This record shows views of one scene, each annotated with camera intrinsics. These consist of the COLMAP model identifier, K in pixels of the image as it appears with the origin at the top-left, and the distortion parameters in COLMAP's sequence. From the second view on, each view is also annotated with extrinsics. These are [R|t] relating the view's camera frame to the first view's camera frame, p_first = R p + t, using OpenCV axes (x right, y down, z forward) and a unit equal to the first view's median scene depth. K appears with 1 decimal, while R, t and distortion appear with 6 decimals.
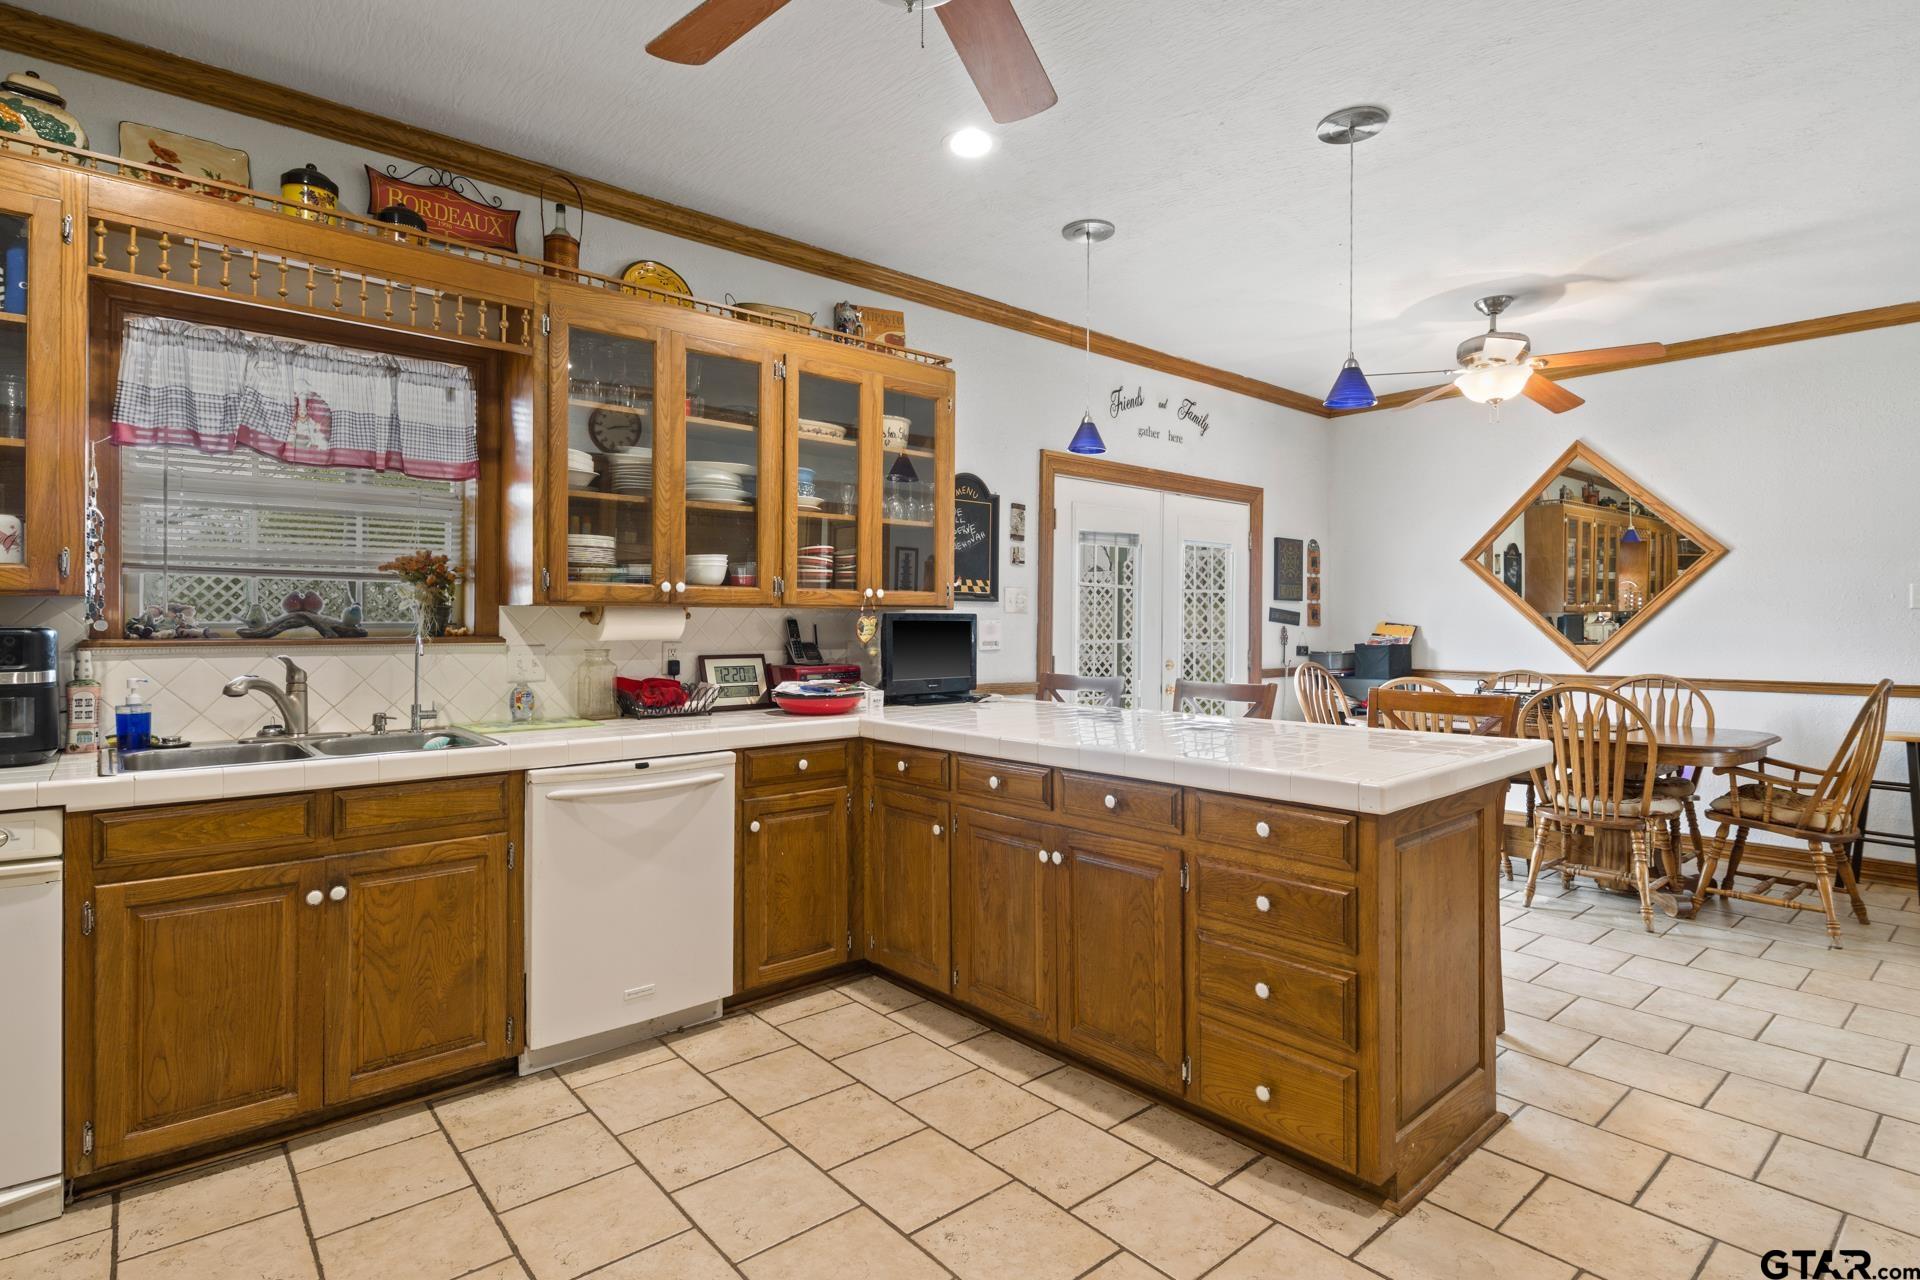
lens RADIAL K [[970.6, 0, 968.6], [0, 970.6, 625.1], [0, 0, 1]] dist [-0.003161, -0.001459]
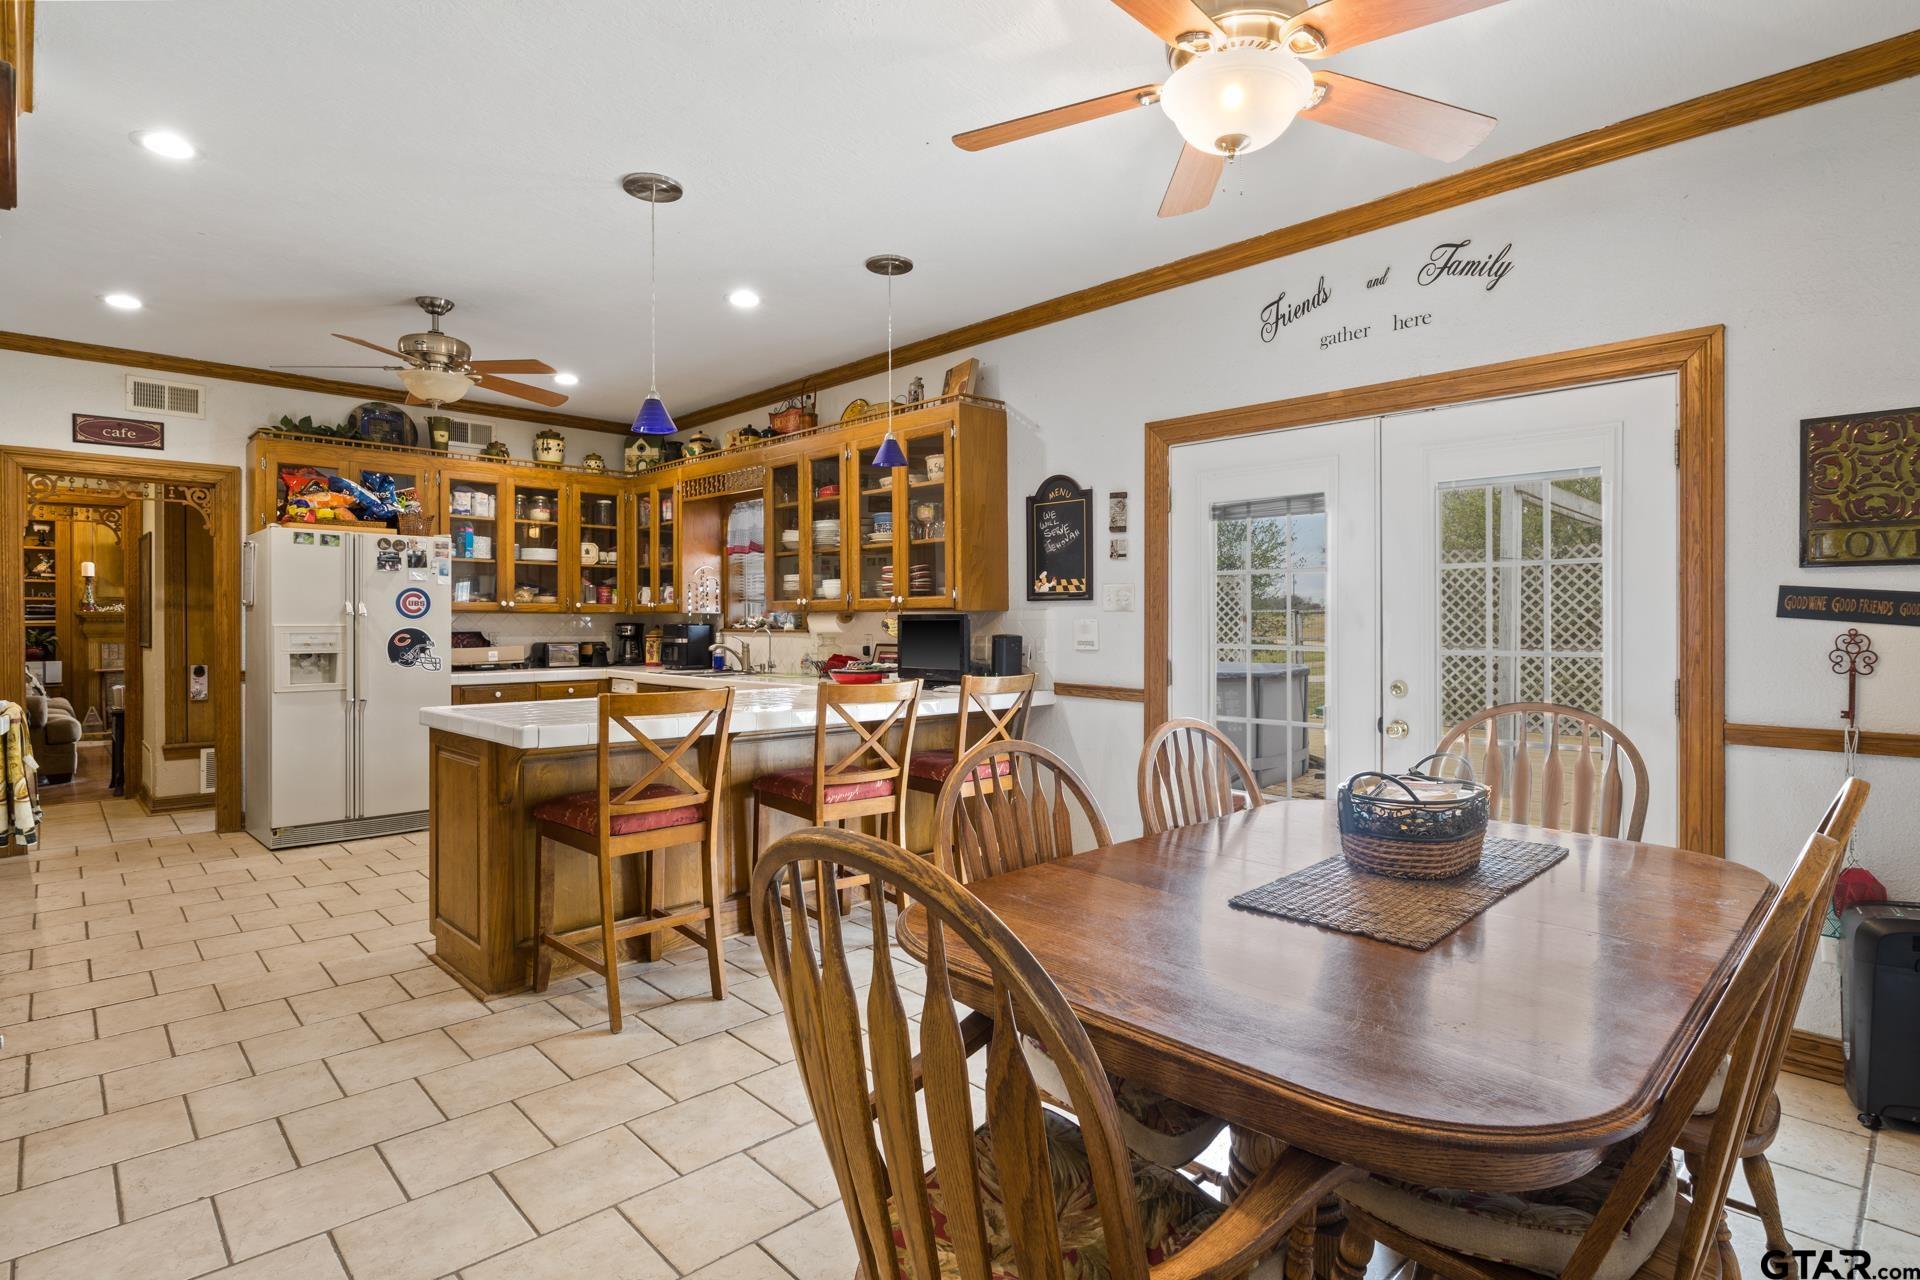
lens RADIAL K [[970.6, 0, 961.5], [0, 970.6, 634.5], [0, 0, 1]] dist [-0.003161, -0.001459]
pose [[0.042839, 0.010419, -0.999028, 1.487201], [-0.003535, 0.999941, 0.010277, 0.000800], [0.999076, 0.003092, 0.042874, 1.255240]]
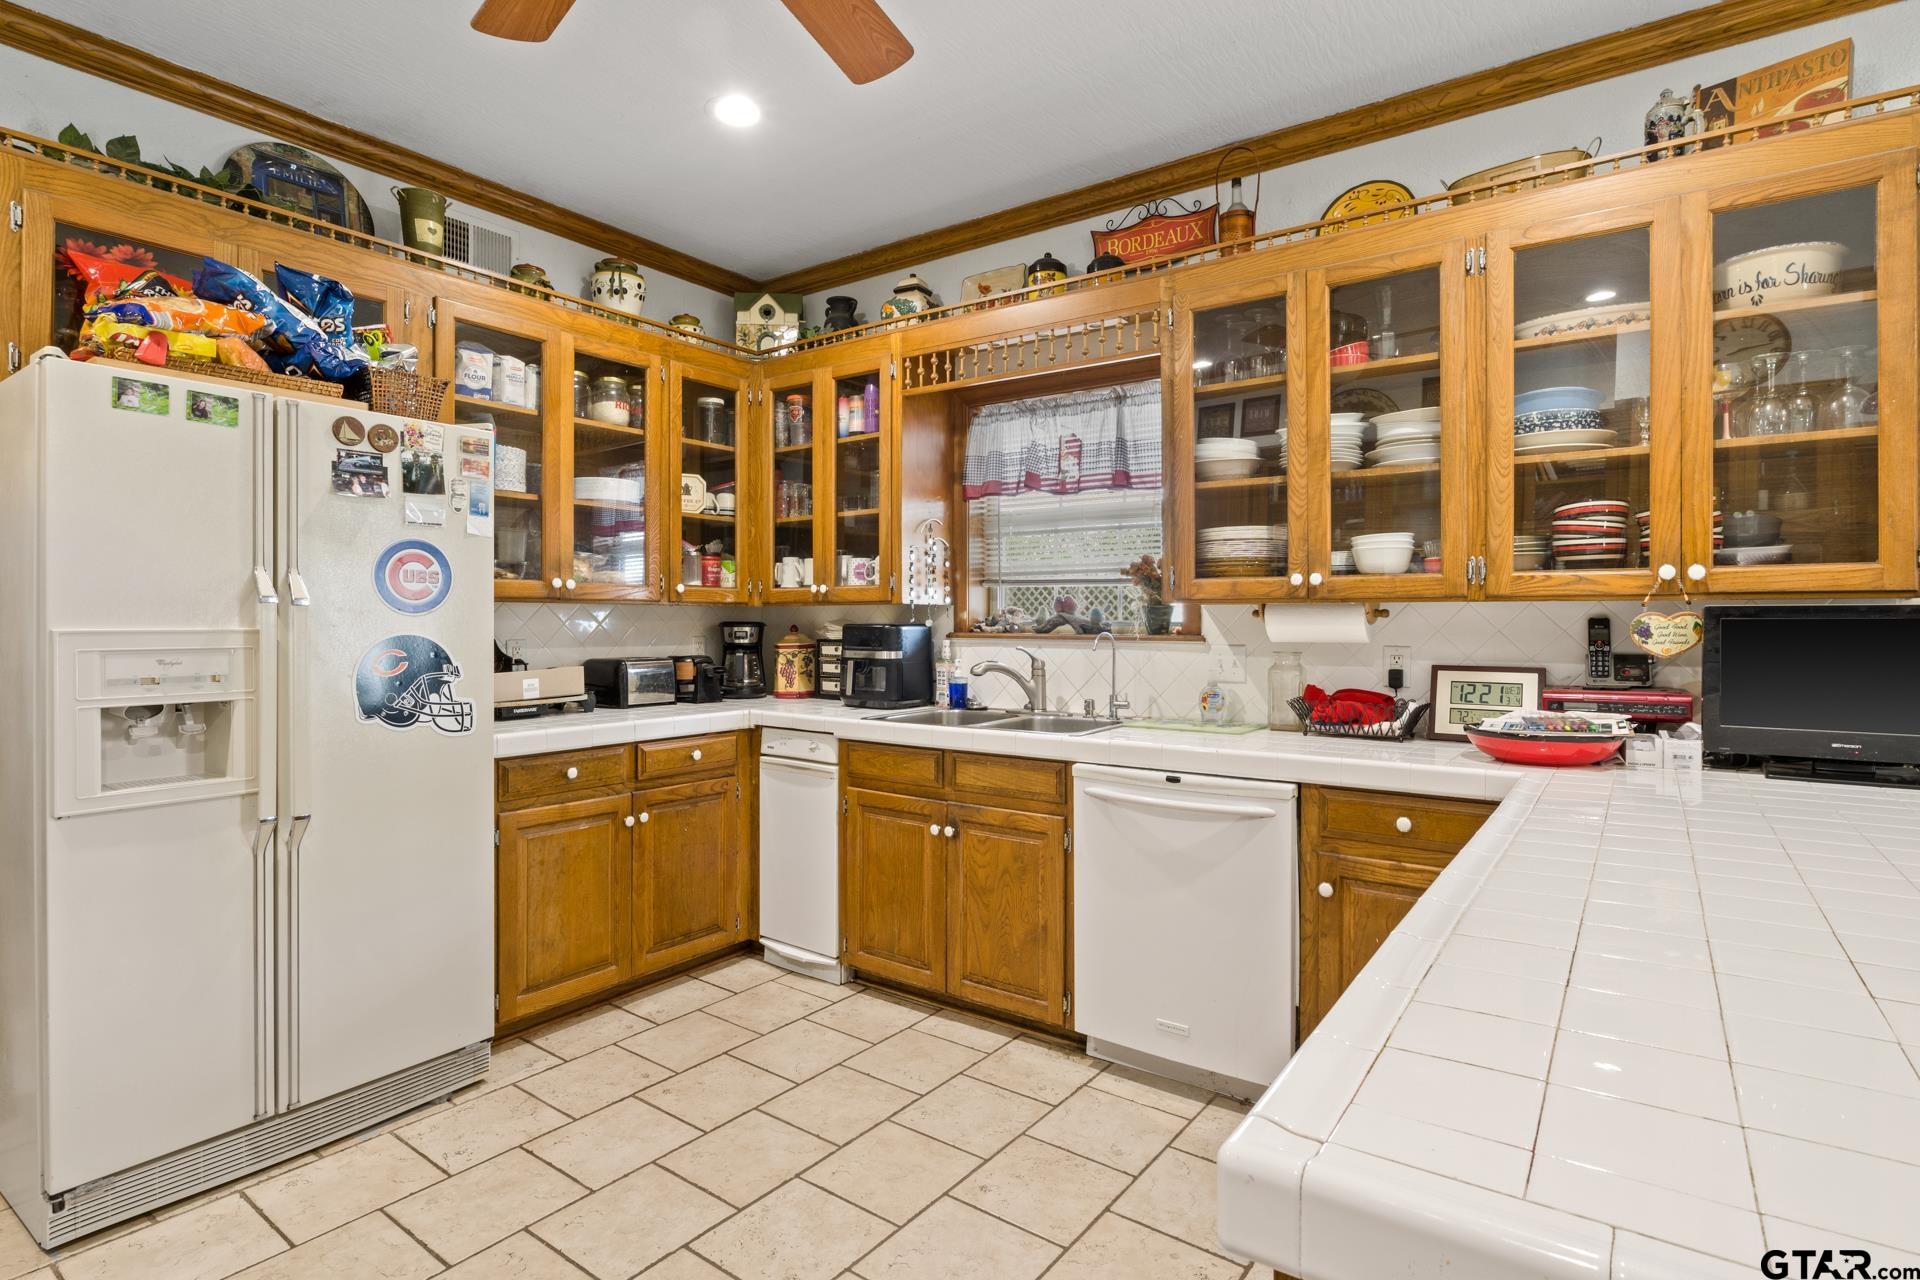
lens RADIAL K [[970.6, 0, 955.0], [0, 970.6, 627.0], [0, 0, 1]] dist [-0.003161, -0.001459]
pose [[0.215545, 0.005951, -0.976476, 0.459664], [-0.004709, 0.999976, 0.005055, -0.001069], [0.976483, 0.003509, 0.215568, 0.550044]]
